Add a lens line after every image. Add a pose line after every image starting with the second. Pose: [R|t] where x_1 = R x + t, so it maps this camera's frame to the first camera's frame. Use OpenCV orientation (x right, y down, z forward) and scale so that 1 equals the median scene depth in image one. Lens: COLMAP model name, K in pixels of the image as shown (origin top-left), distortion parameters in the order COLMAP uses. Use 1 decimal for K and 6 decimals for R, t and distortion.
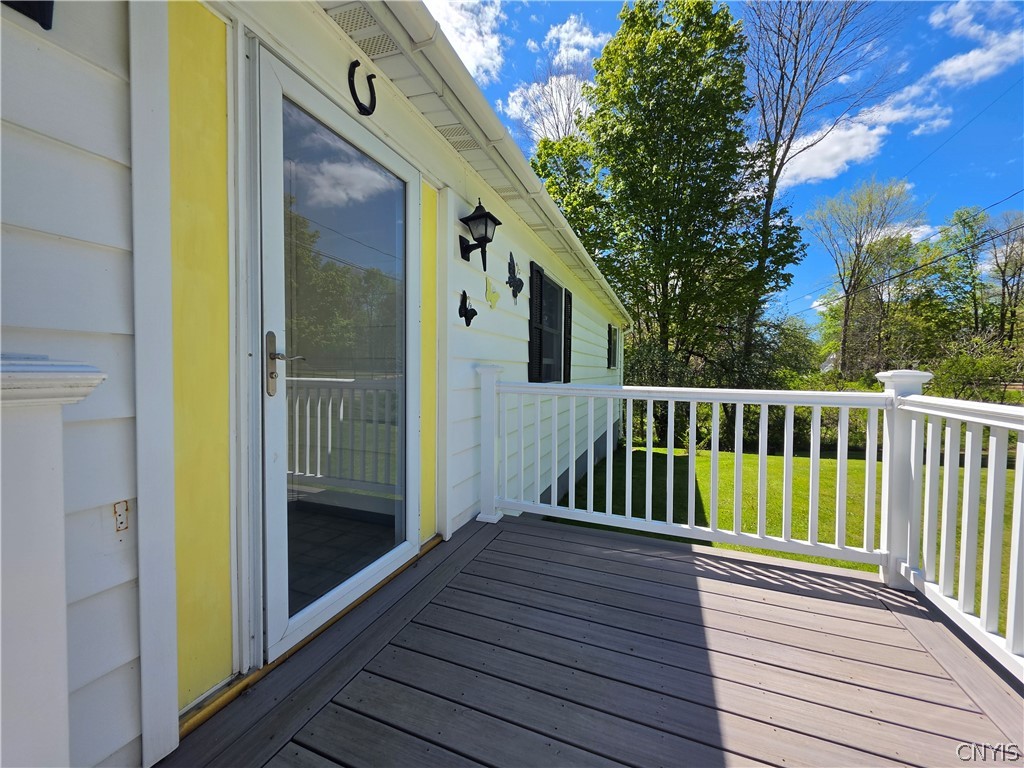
lens RADIAL K [[406.3, 0, 511.6], [0, 406.3, 385.9], [0, 0, 1]] dist [0.003847, 0.000042]
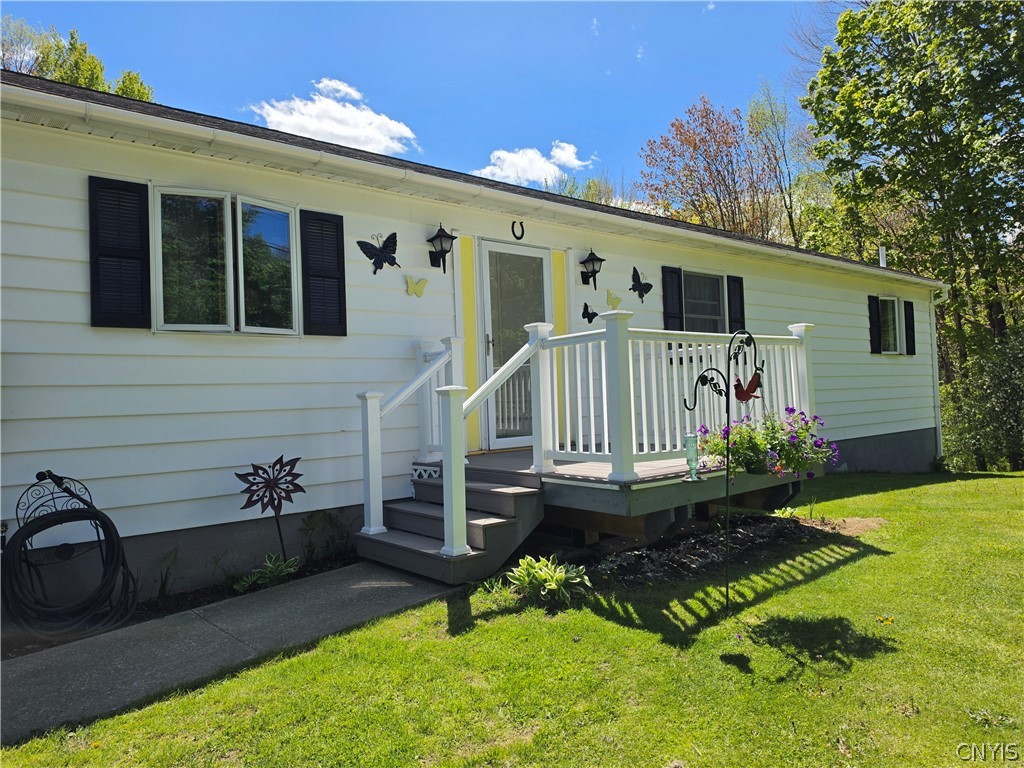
lens RADIAL K [[708.6, 0, 510.9], [0, 708.6, 383.7], [0, 0, 1]] dist [0.036648, -0.035040]
pose [[0.871902, -0.061742, -0.485772, 1.023125], [0.029418, 0.996832, -0.073896, 0.310041], [0.488796, 0.050139, 0.870956, -1.699778]]
